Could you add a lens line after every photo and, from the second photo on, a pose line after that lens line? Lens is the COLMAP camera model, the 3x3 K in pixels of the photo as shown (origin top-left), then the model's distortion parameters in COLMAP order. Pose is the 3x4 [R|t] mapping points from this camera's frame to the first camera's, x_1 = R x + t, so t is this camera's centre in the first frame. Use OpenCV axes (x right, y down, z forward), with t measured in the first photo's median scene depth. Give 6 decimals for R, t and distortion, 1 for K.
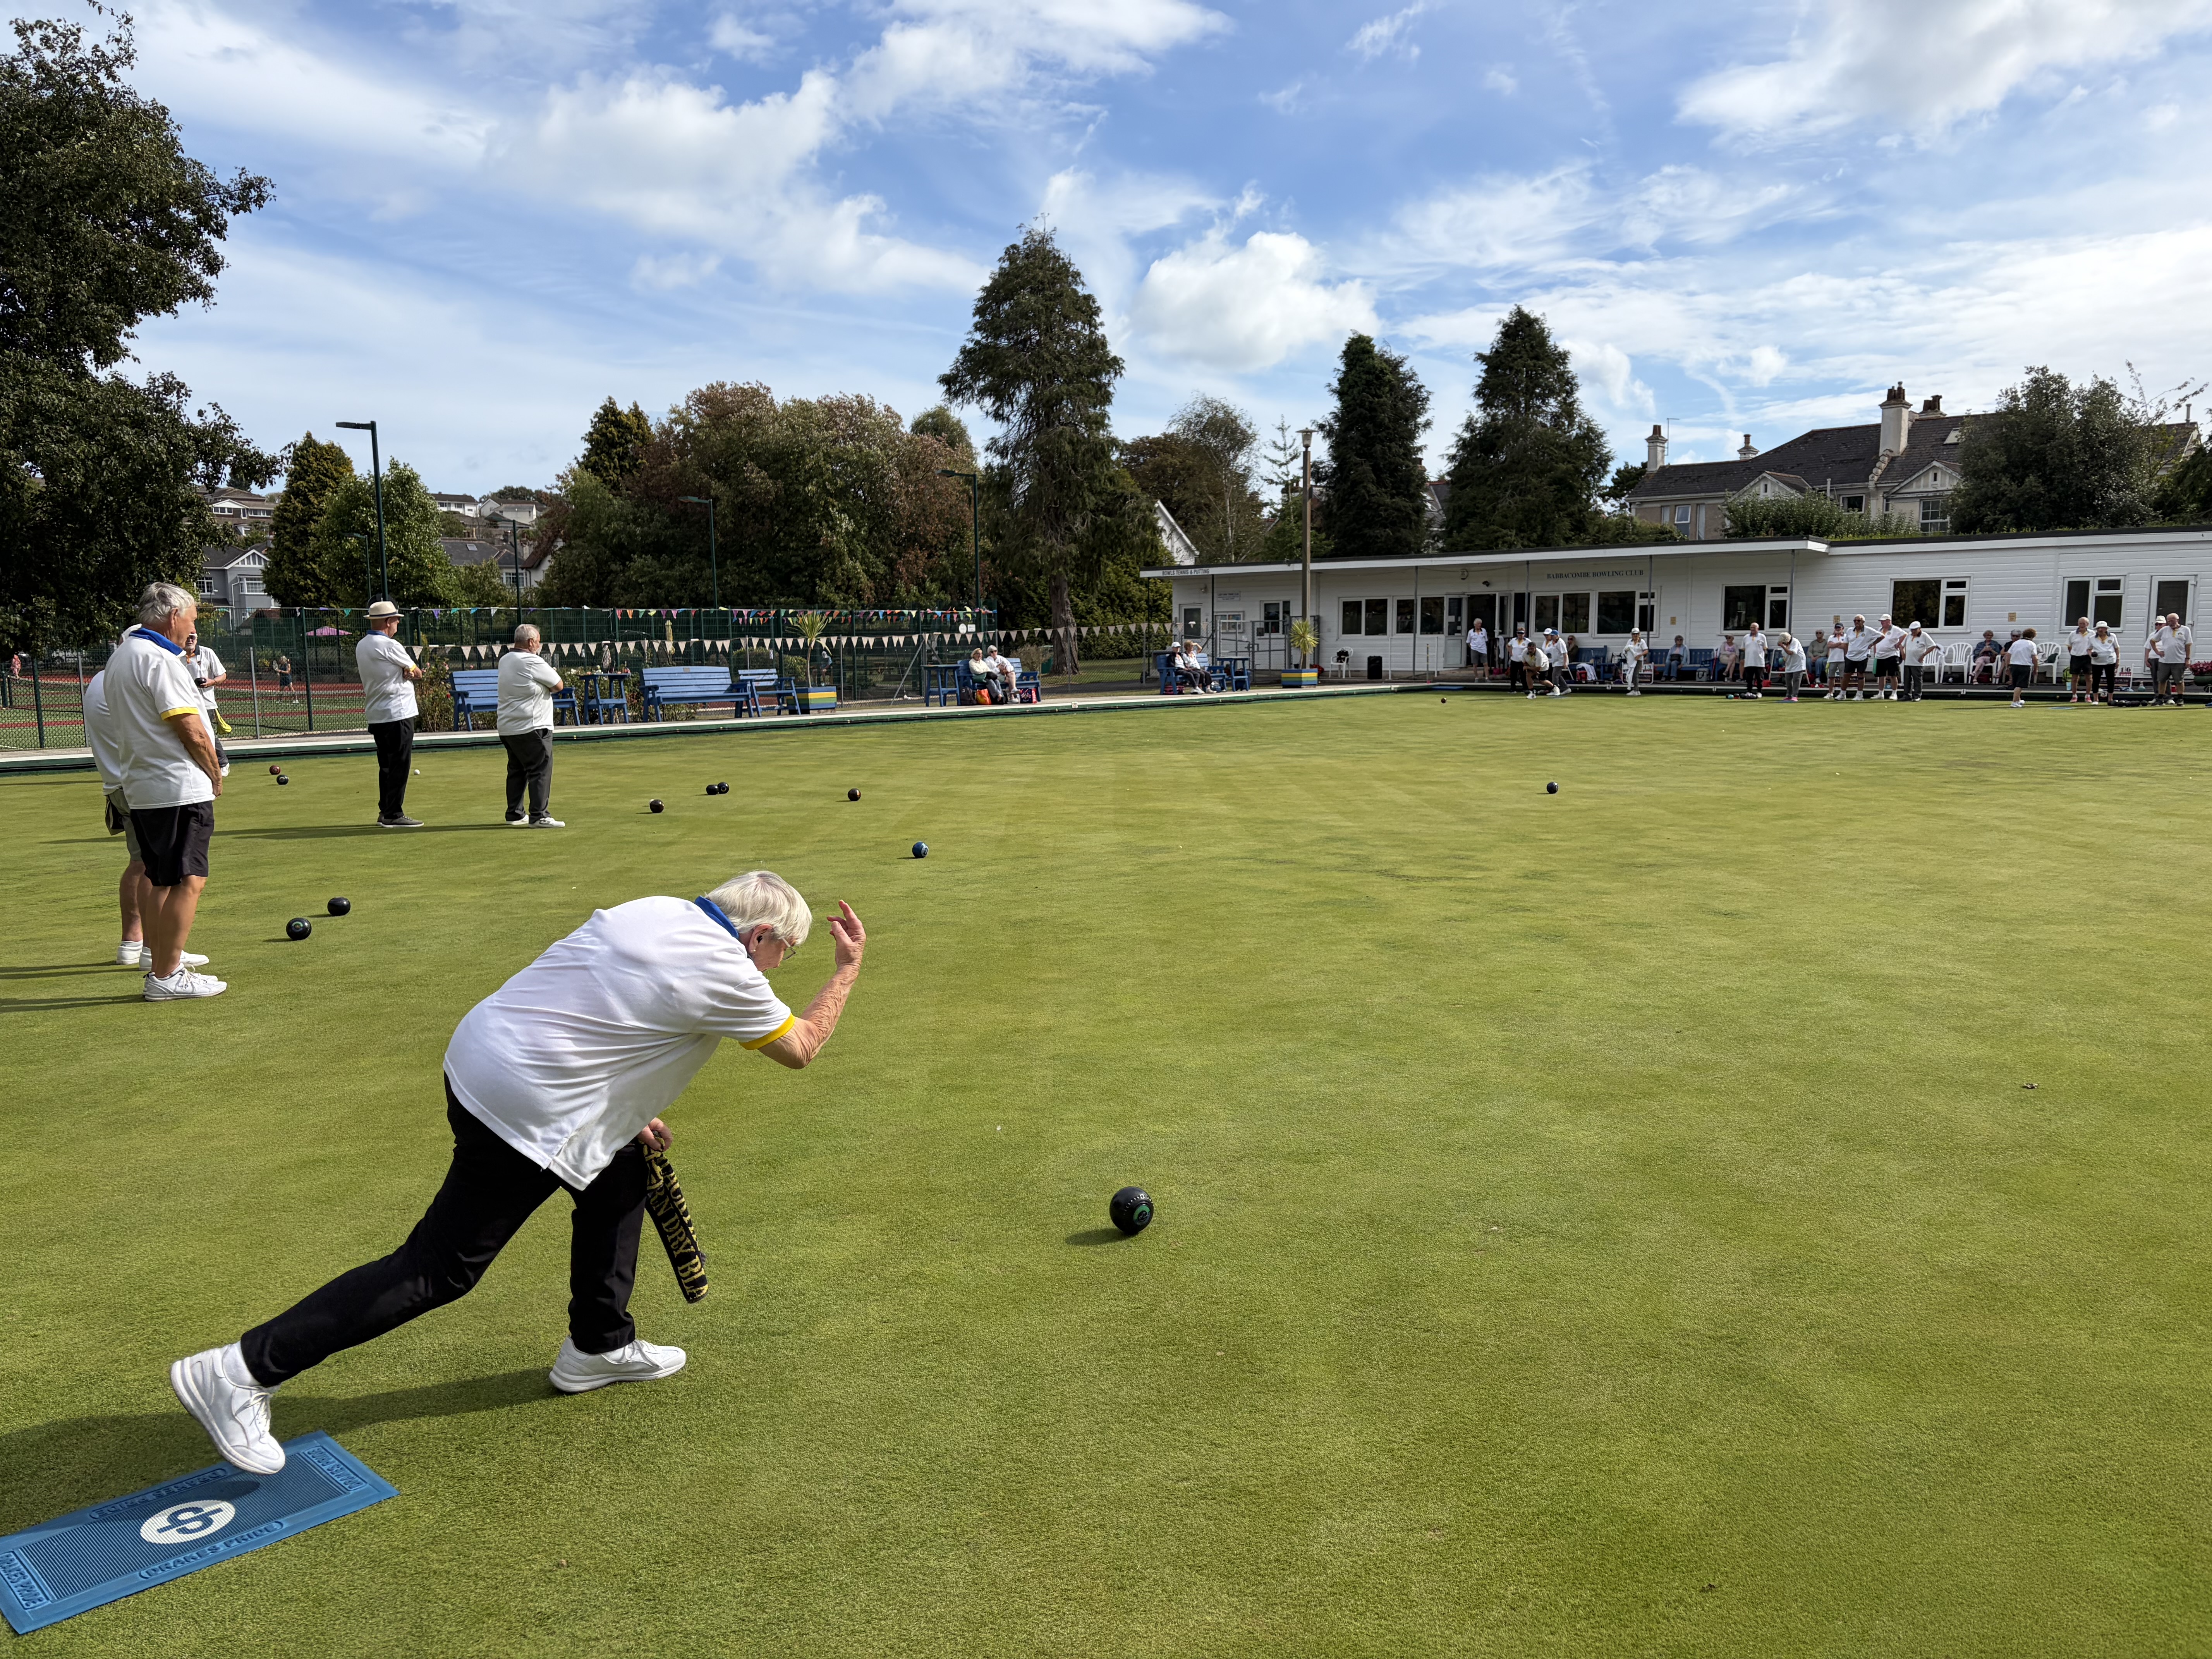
lens RADIAL K [[1683.6, 0, 1104.7], [0, 1683.6, 829.6], [0, 0, 1]] dist [0.030133, -0.033166]
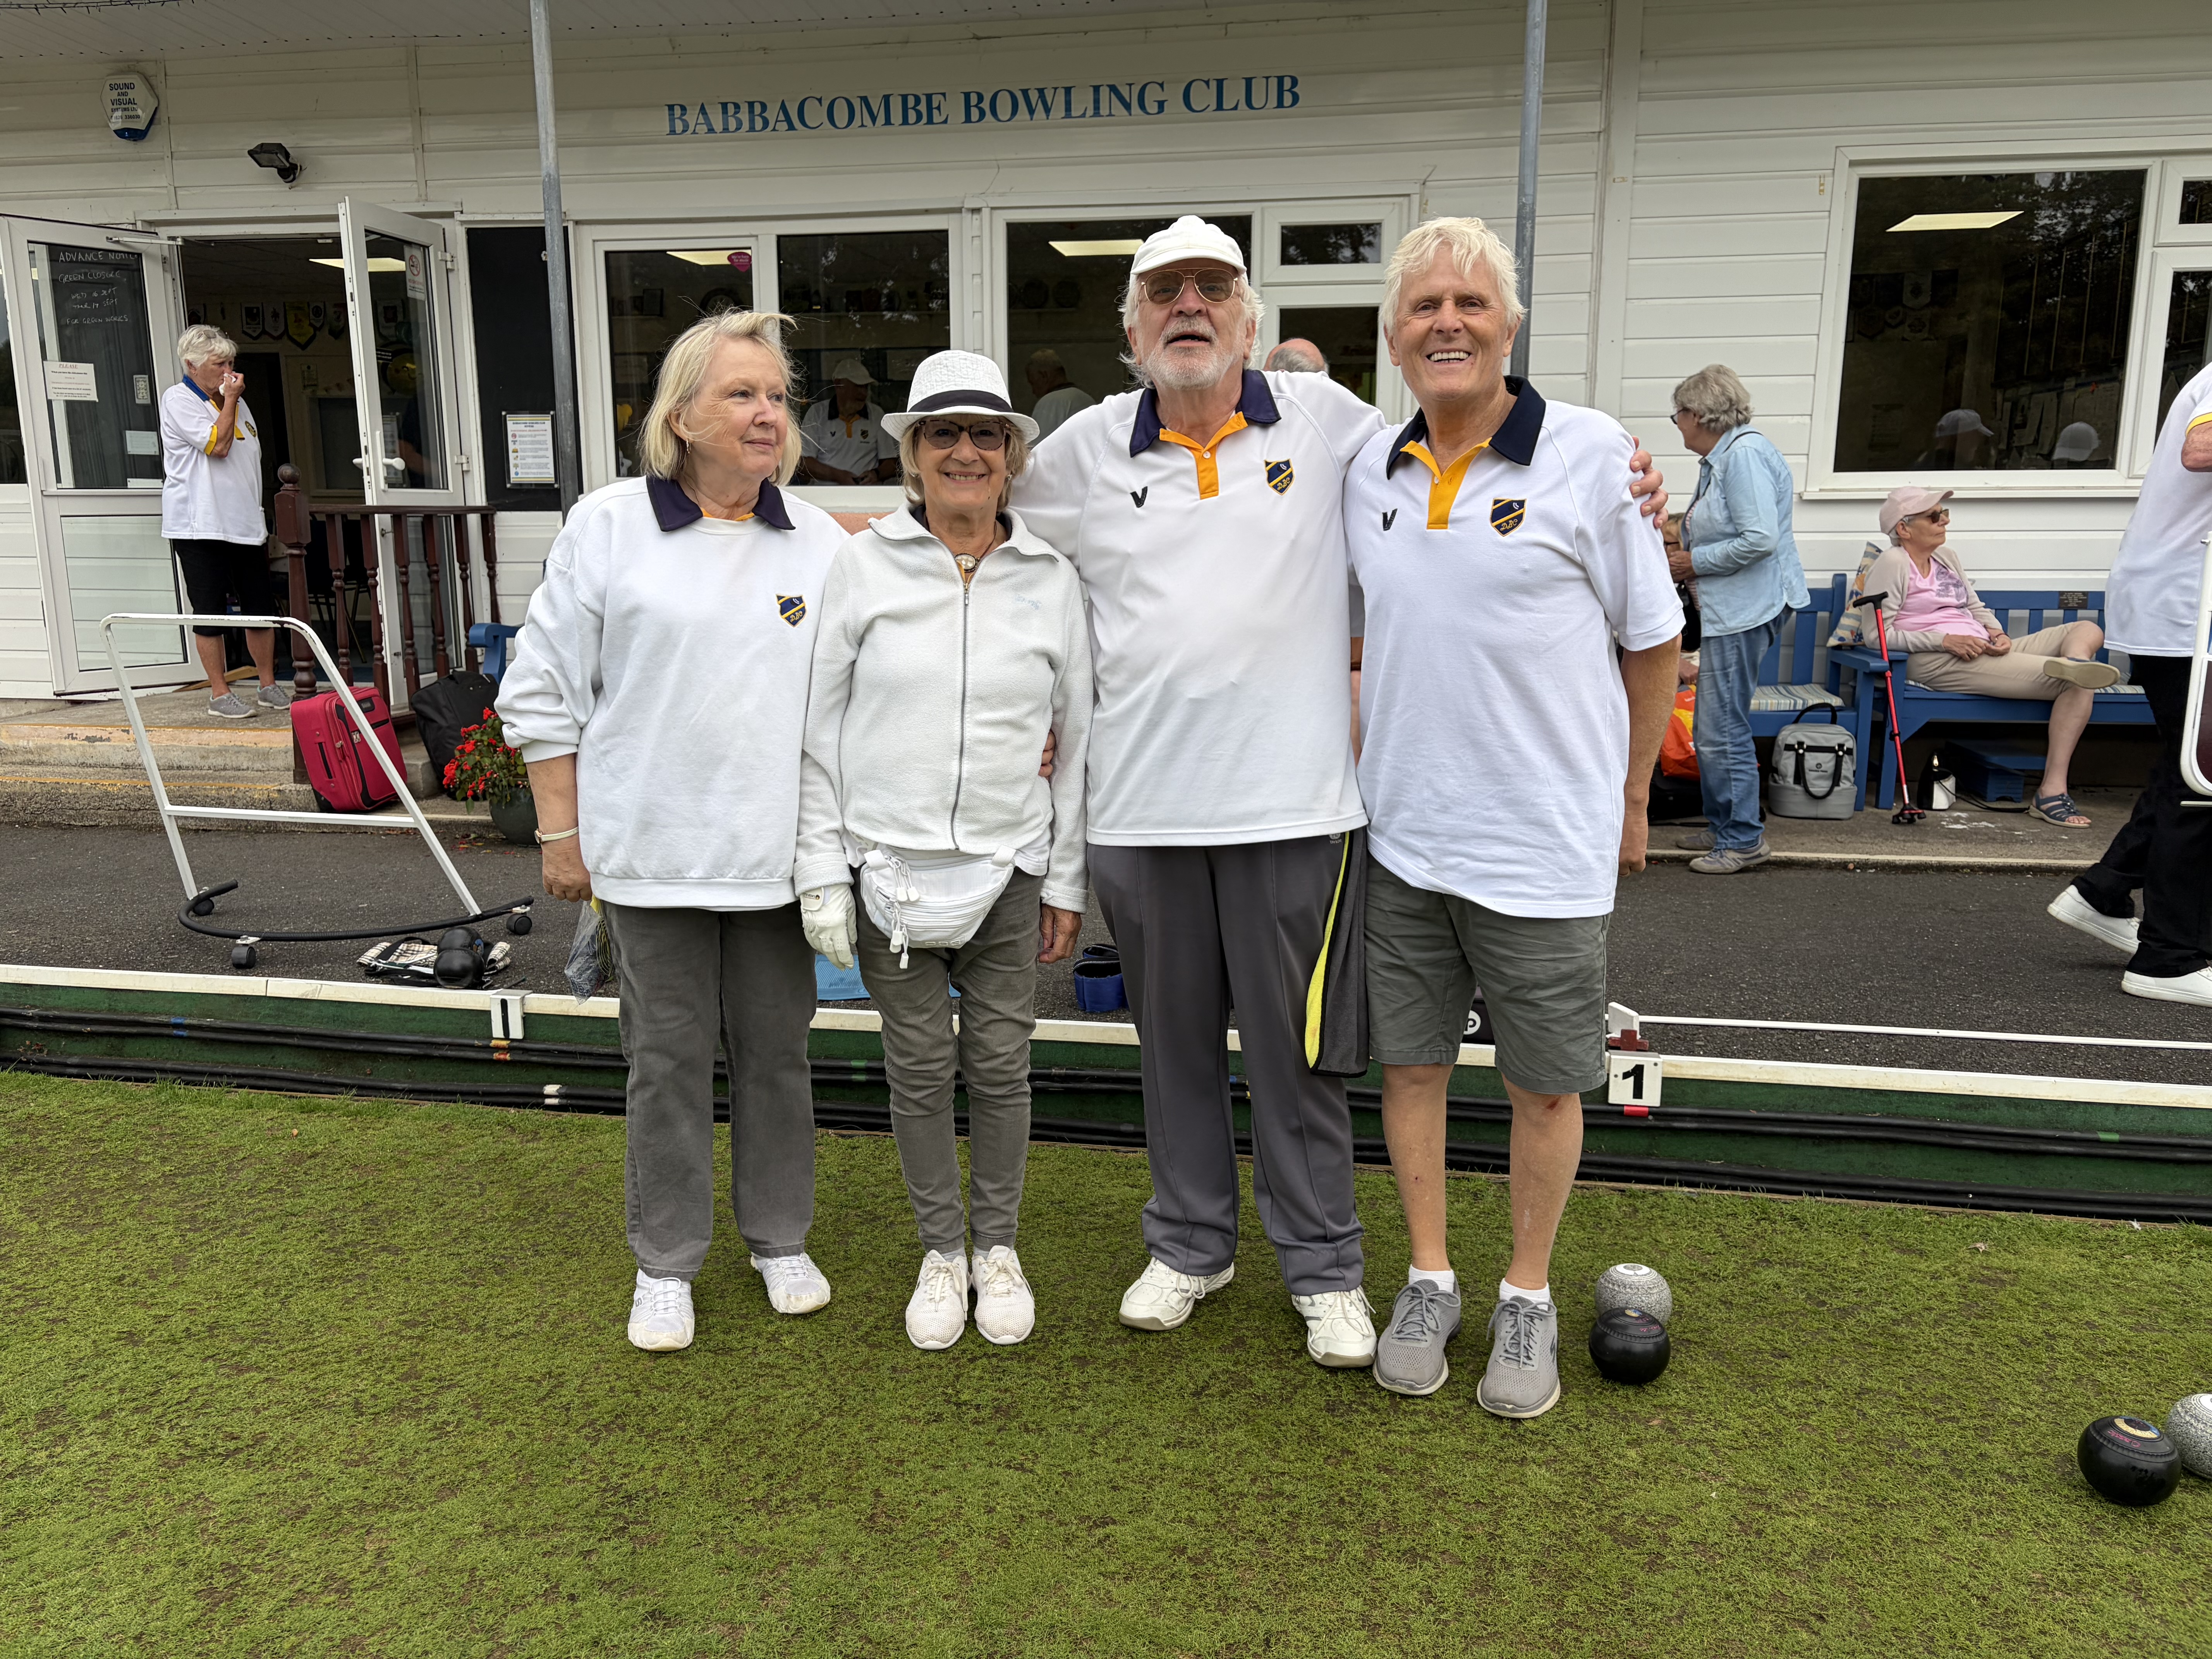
lens RADIAL K [[1683.6, 0, 1104.8], [0, 1683.6, 829.4], [0, 0, 1]] dist [0.030133, -0.033166]
pose [[0.815223, -0.118371, 0.566921, 0.193486], [0.066886, 0.991583, 0.110858, -0.096259], [-0.575271, -0.052455, 0.816279, 0.827563]]
